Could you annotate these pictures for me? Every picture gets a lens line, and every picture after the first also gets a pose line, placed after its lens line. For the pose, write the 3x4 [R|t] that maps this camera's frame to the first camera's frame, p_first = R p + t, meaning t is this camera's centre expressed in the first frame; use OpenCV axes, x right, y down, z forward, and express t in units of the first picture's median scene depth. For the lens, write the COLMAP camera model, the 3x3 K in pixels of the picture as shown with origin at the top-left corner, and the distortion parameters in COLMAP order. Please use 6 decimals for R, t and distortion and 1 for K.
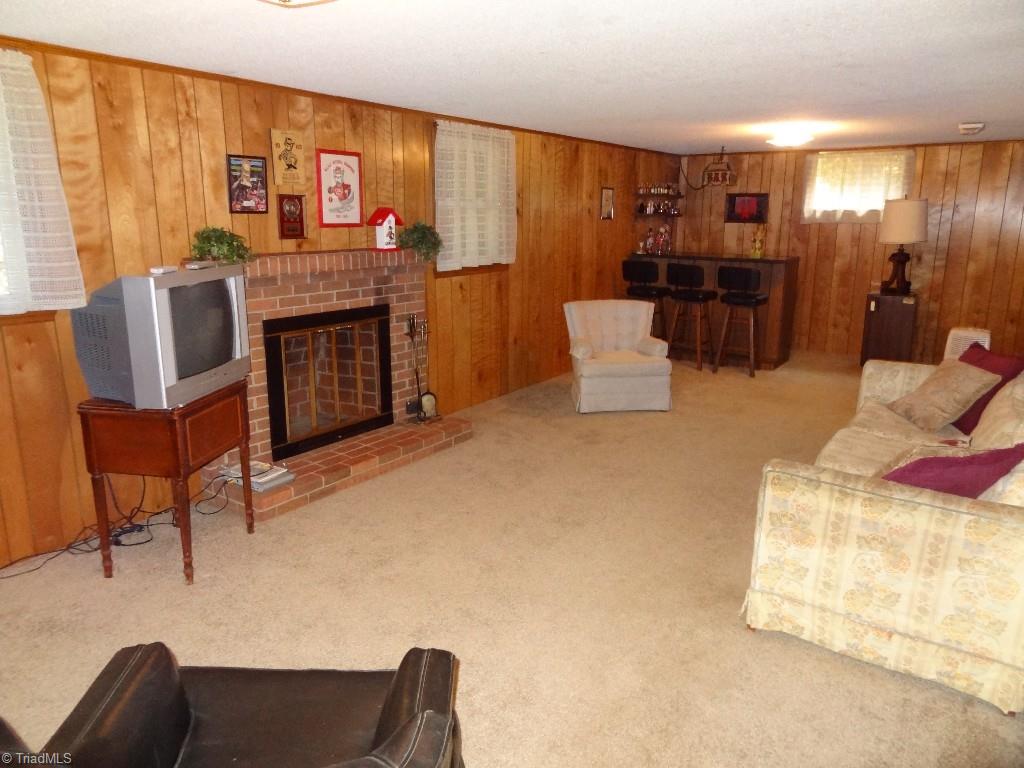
lens RADIAL K [[719.3, 0, 515.7], [0, 719.3, 393.8], [0, 0, 1]] dist [-0.010460, 0.002930]
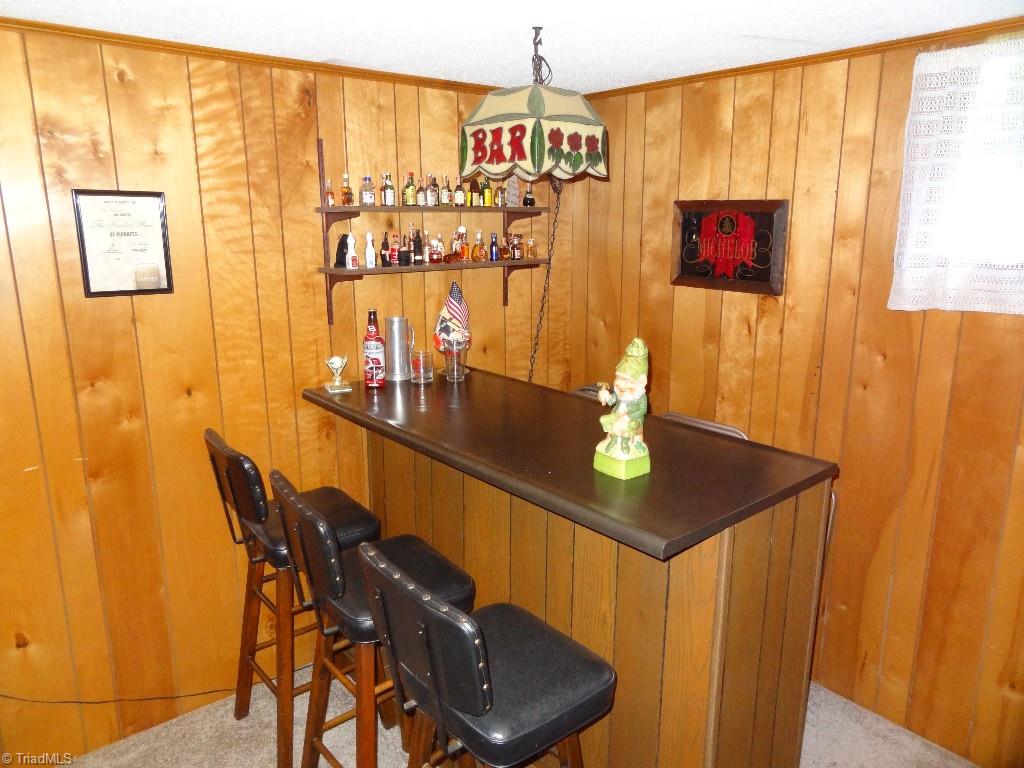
lens RADIAL K [[719.3, 0, 508.8], [0, 719.3, 380.4], [0, 0, 1]] dist [-0.010460, 0.002930]
pose [[0.963492, 0.054037, -0.262227, 0.271142], [-0.059061, 0.998190, -0.011312, -0.161548], [0.261142, 0.026386, 0.964940, 0.568449]]
